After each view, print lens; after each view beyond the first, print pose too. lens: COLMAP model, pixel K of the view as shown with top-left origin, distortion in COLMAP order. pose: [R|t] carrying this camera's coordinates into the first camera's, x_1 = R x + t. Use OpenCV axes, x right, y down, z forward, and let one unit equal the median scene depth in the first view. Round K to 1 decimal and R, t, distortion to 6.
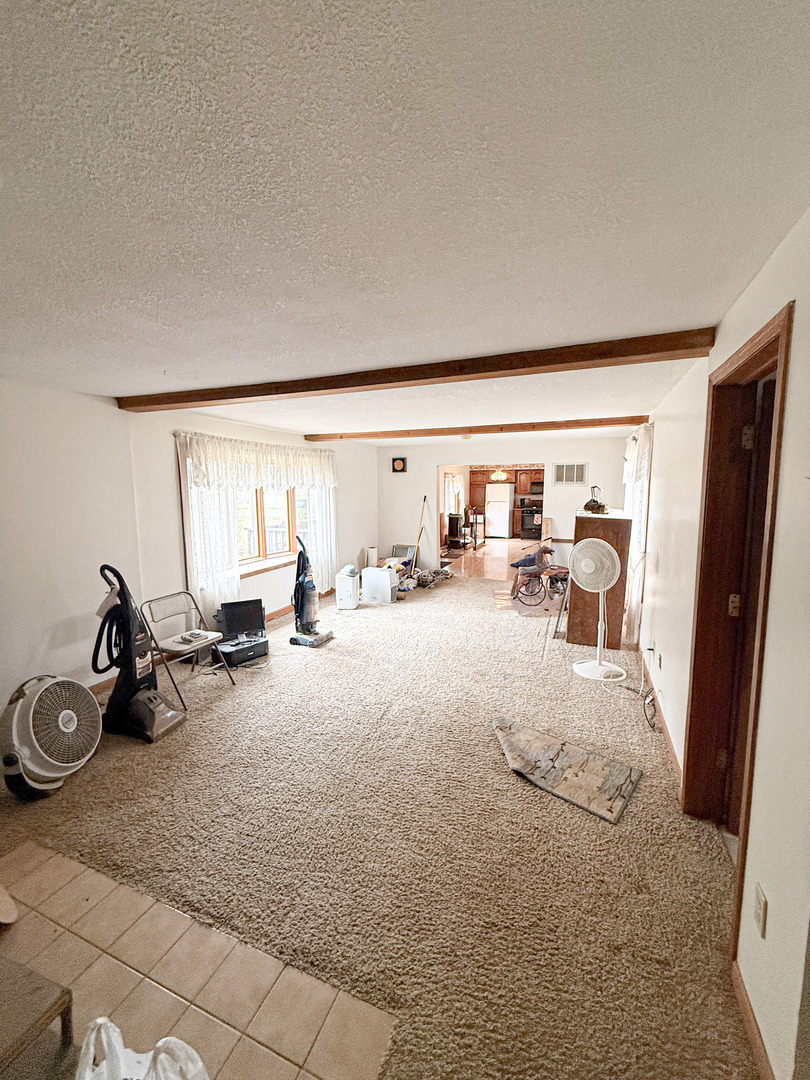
lens RADIAL K [[430.4, 0, 407.1], [0, 430.4, 541.3], [0, 0, 1]] dist [0.000792, 0.000045]
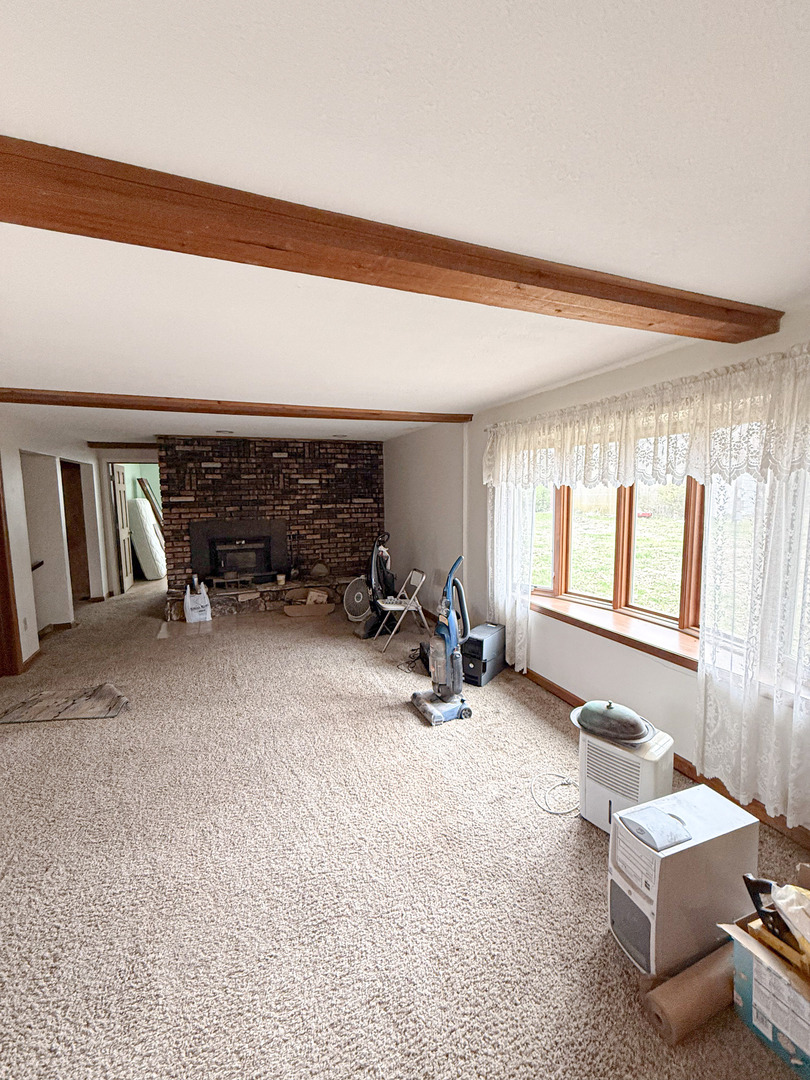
lens RADIAL K [[430.4, 0, 409.0], [0, 430.4, 533.0], [0, 0, 1]] dist [0.000792, 0.000045]
pose [[-0.703142, 0.077847, -0.706775, 0.288444], [-0.074461, 0.980462, 0.182070, -0.170879], [0.707140, 0.180648, -0.683608, 1.433021]]
